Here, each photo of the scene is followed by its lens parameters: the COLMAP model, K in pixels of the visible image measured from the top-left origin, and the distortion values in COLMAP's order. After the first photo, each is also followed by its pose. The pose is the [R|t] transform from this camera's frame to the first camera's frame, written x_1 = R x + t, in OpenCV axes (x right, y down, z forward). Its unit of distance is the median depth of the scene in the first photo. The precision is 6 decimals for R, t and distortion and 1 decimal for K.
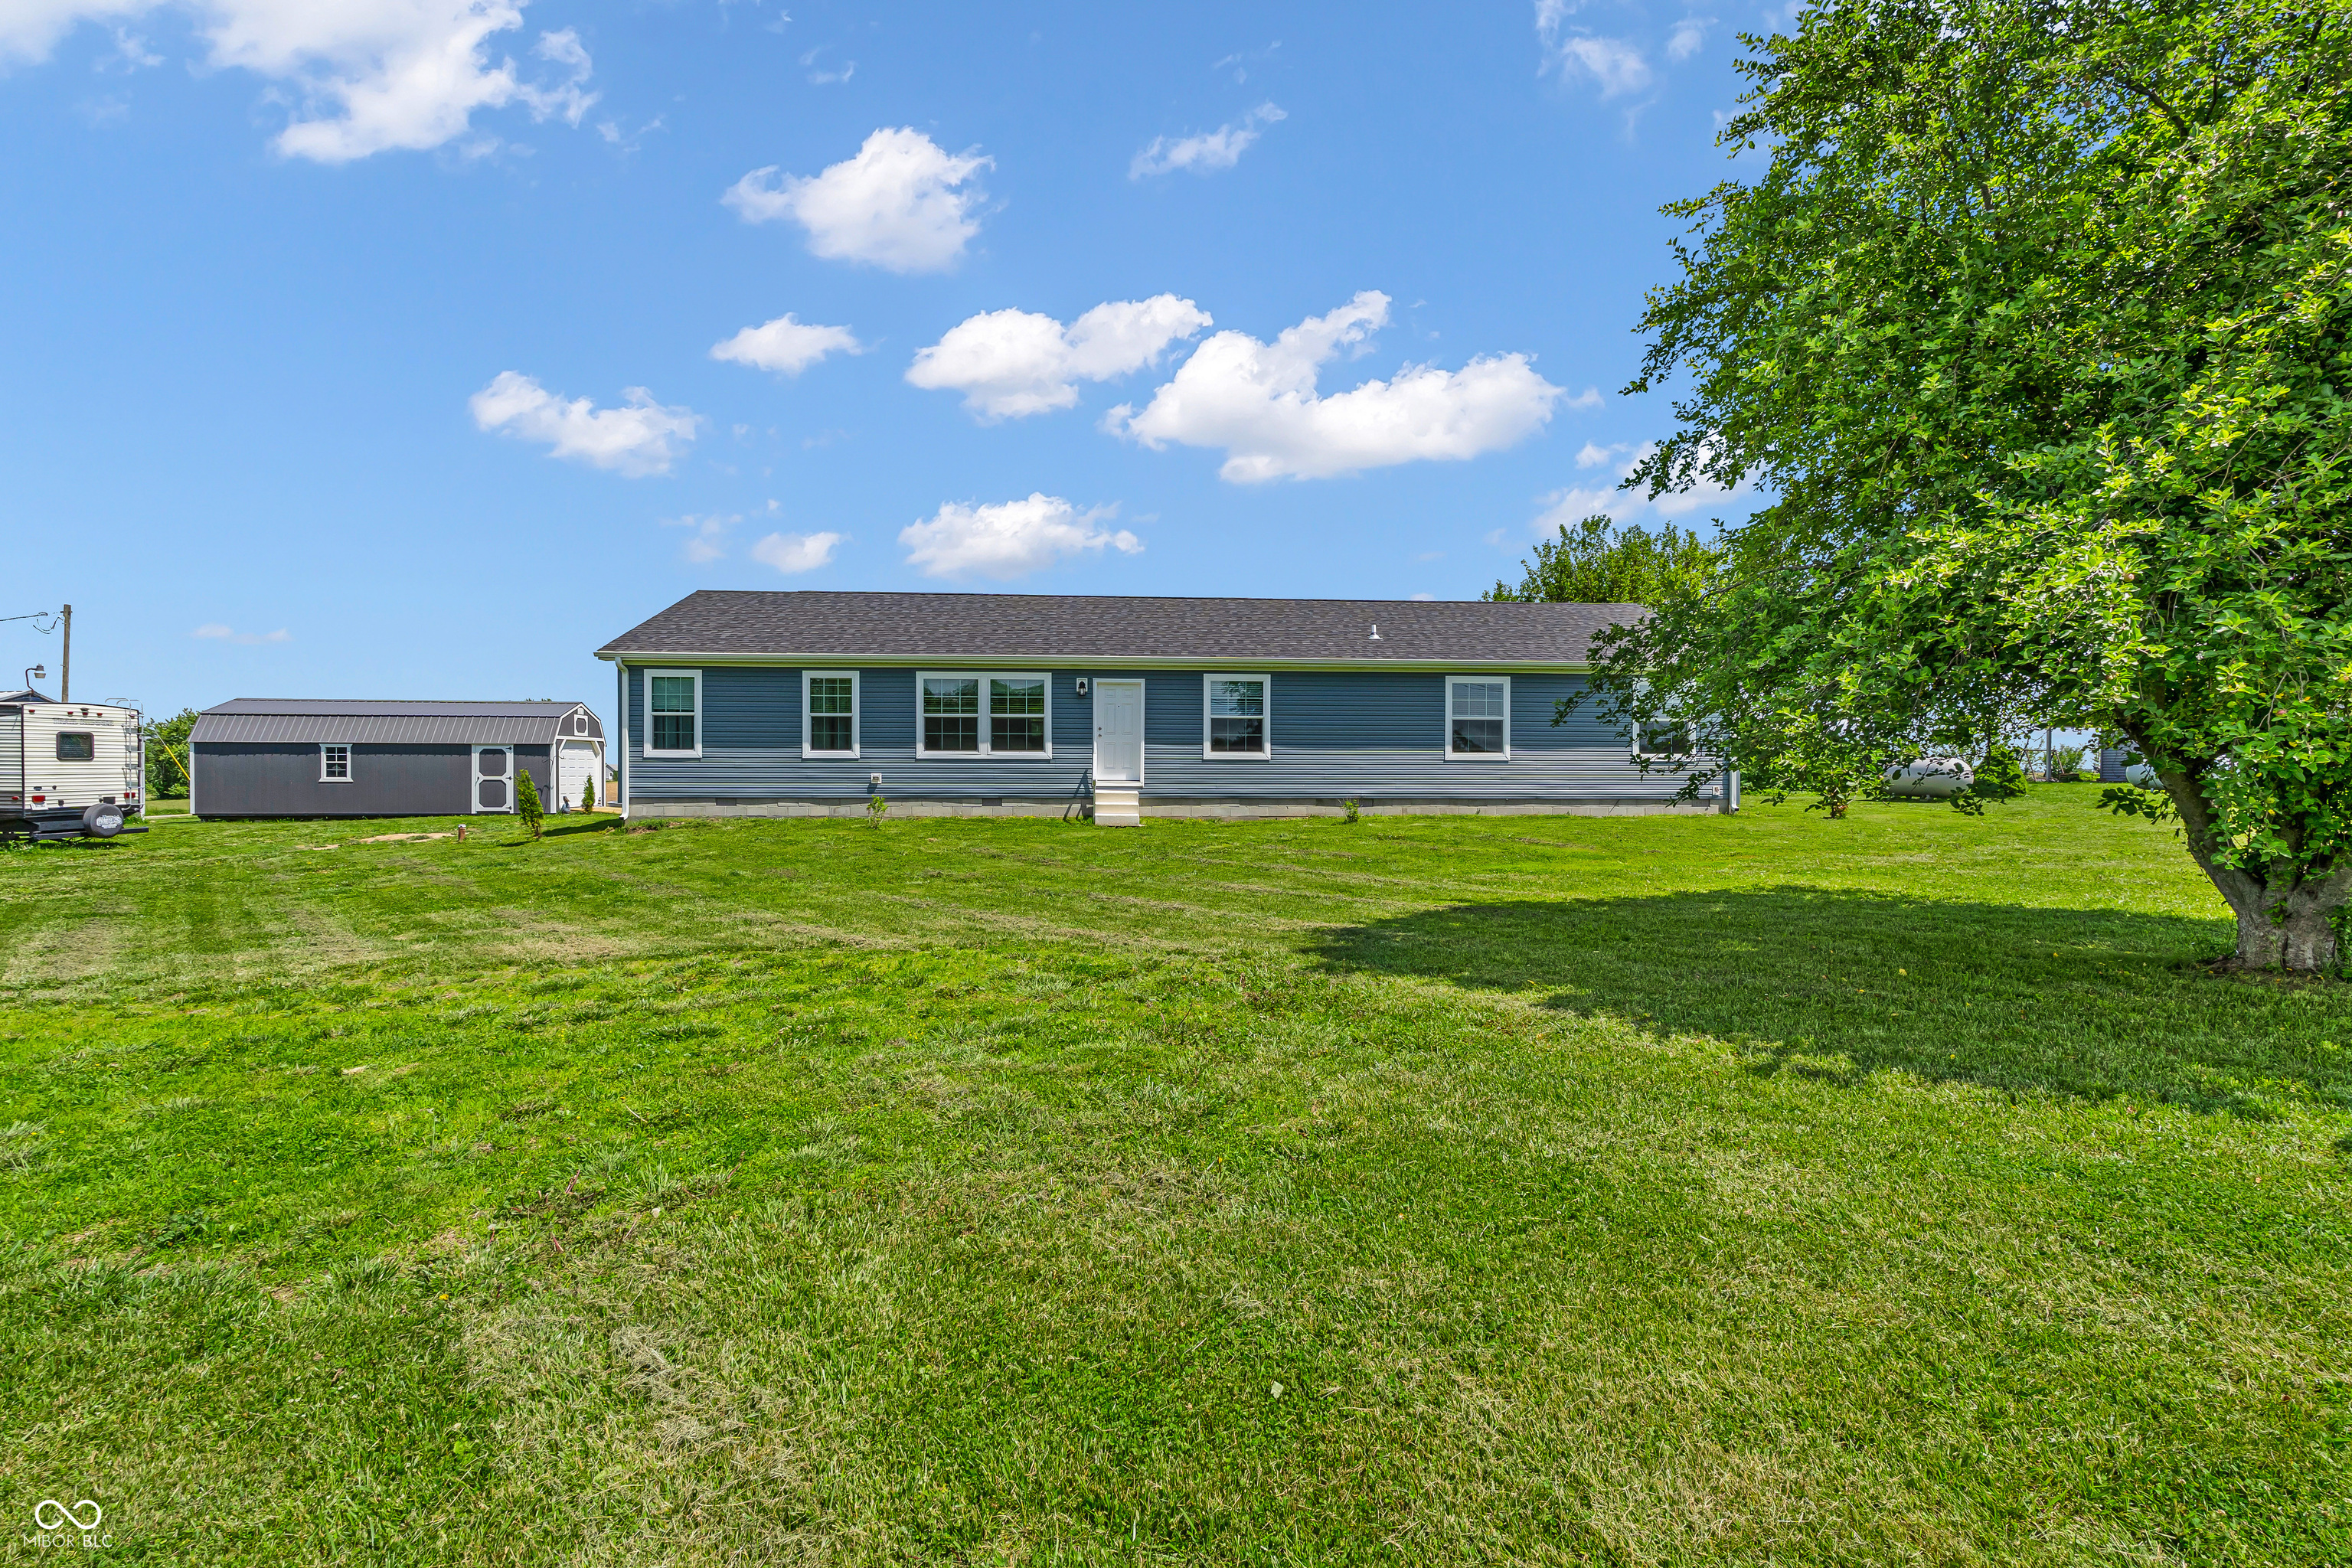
lens RADIAL K [[1038.4, 0, 1176.7], [0, 1038.4, 776.7], [0, 0, 1]] dist [-0.002450, -0.000268]
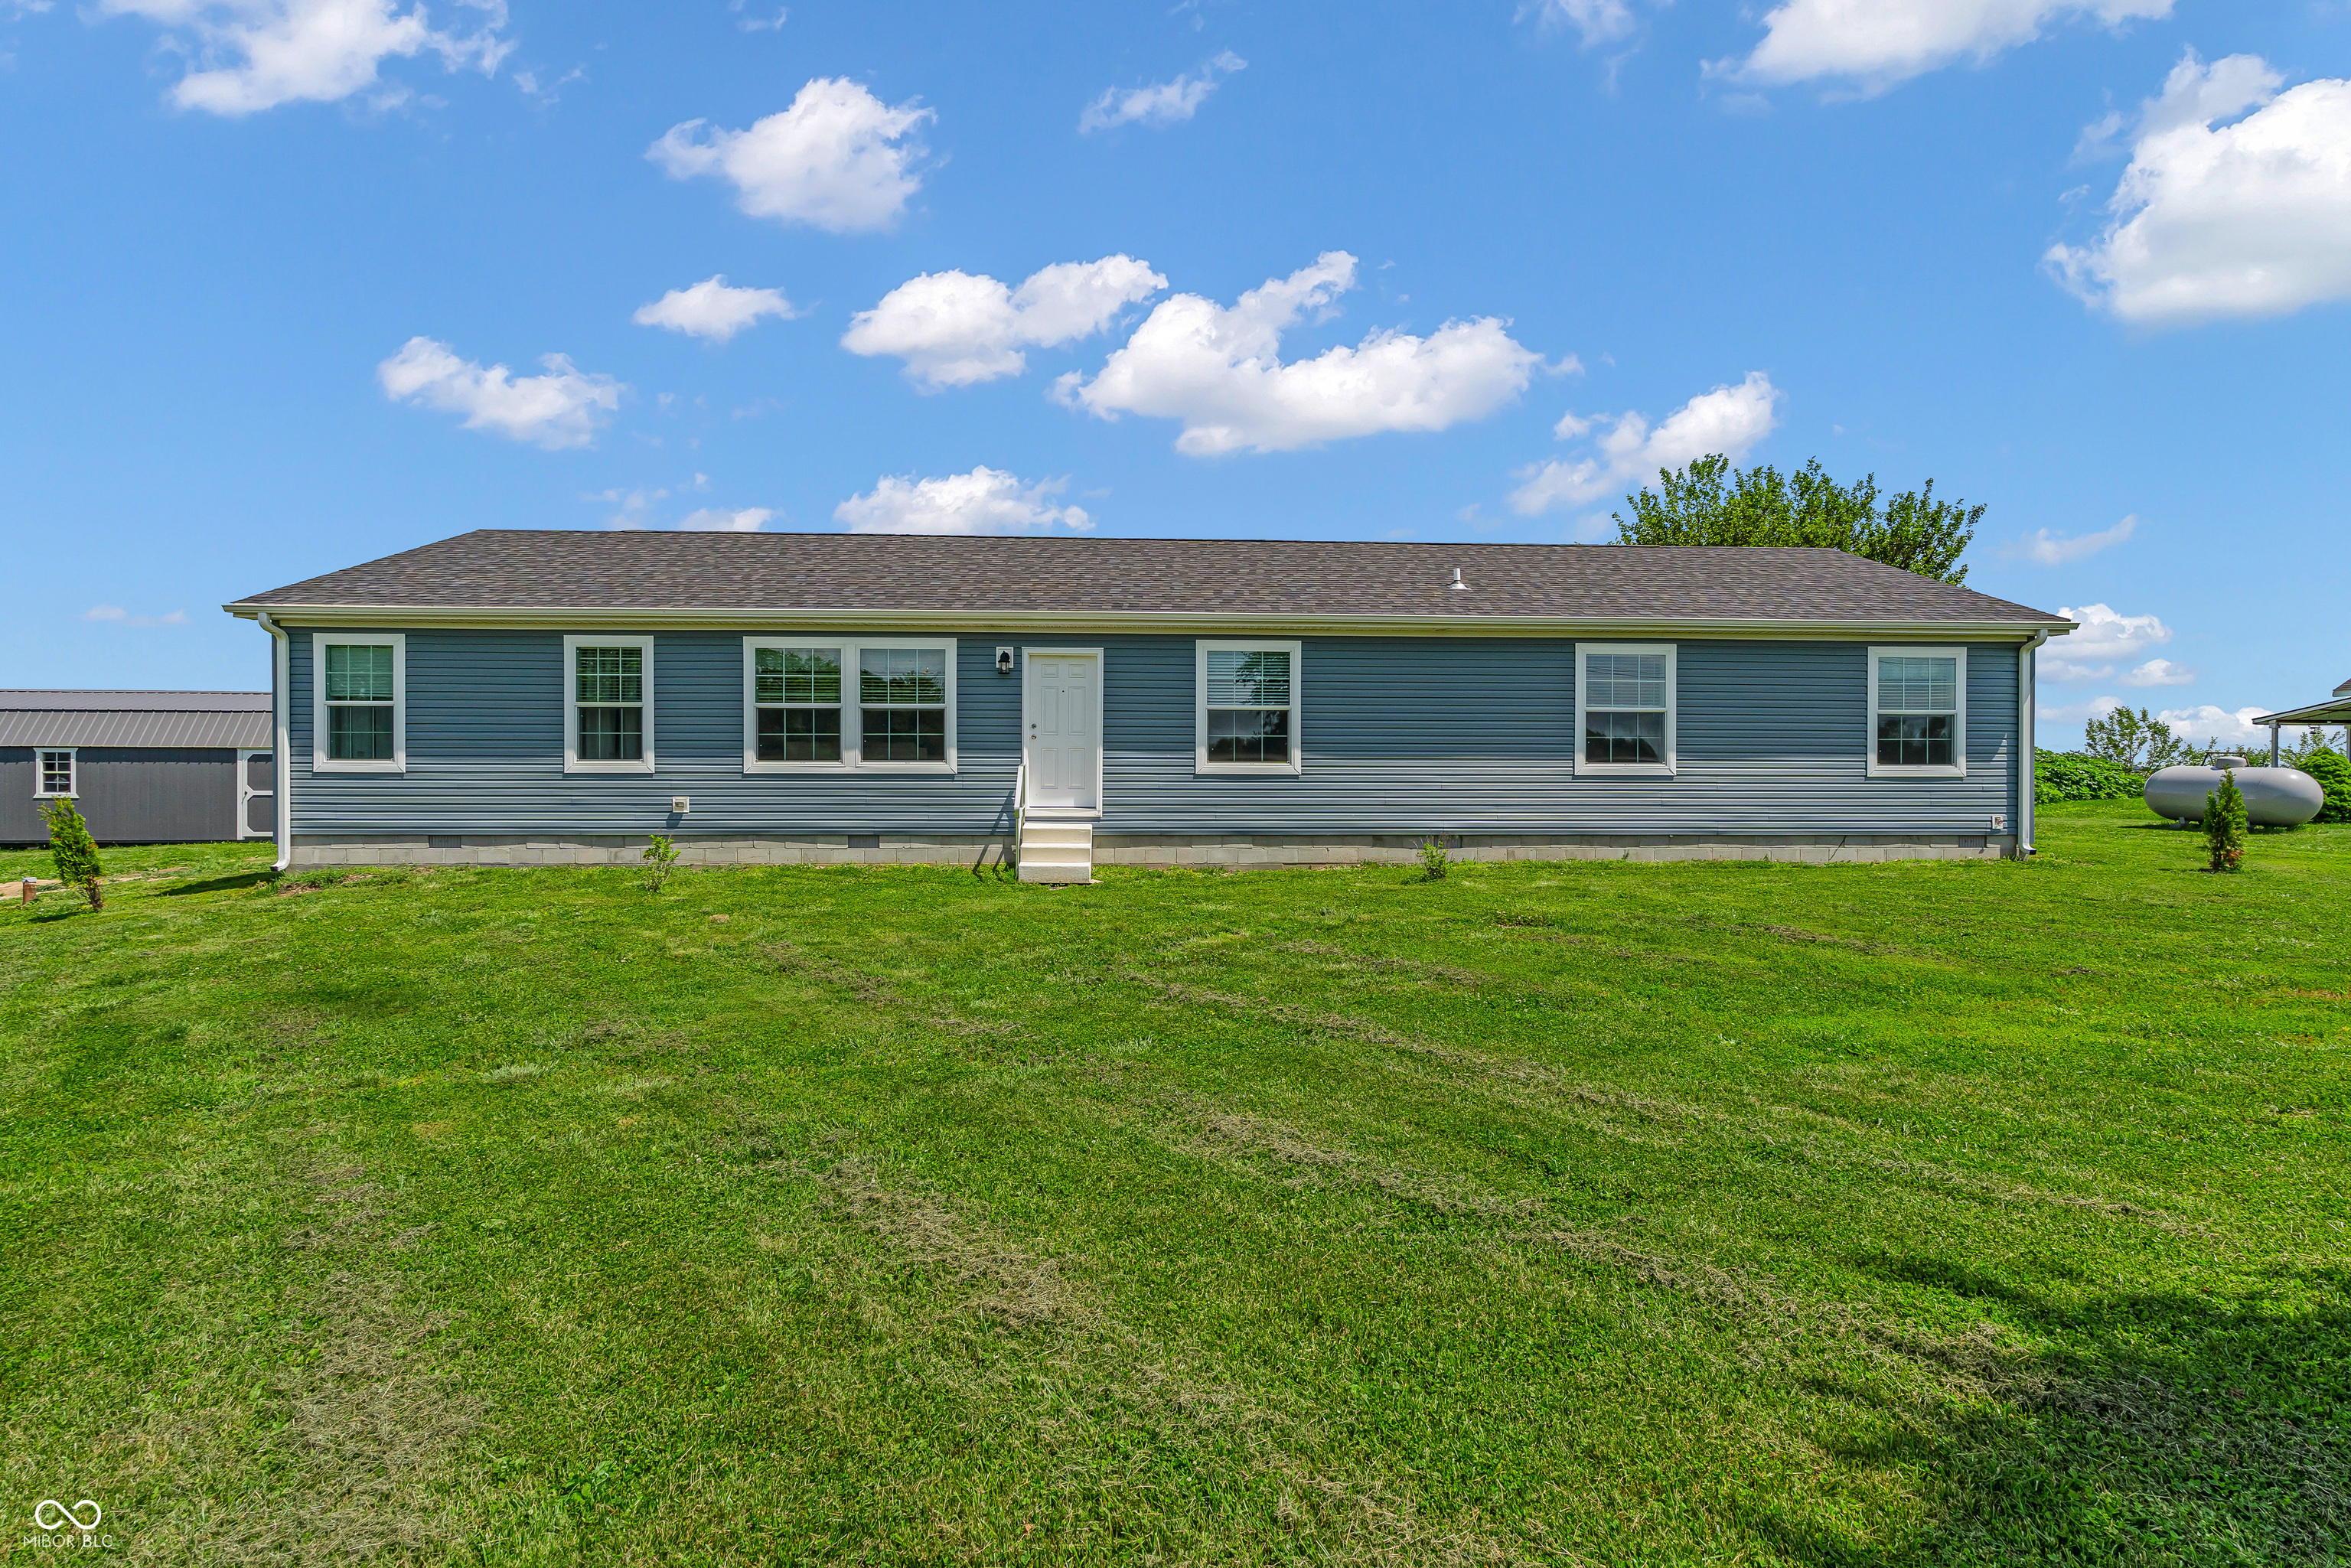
lens RADIAL K [[862.6, 0, 1182.6], [0, 862.6, 778.0], [0, 0, 1]] dist [-0.001132, -0.000011]
pose [[0.999665, 0.000666, -0.025873, 0.031609], [-0.000387, 0.999942, 0.010790, -0.020234], [0.025878, -0.010777, 0.999607, 0.474125]]
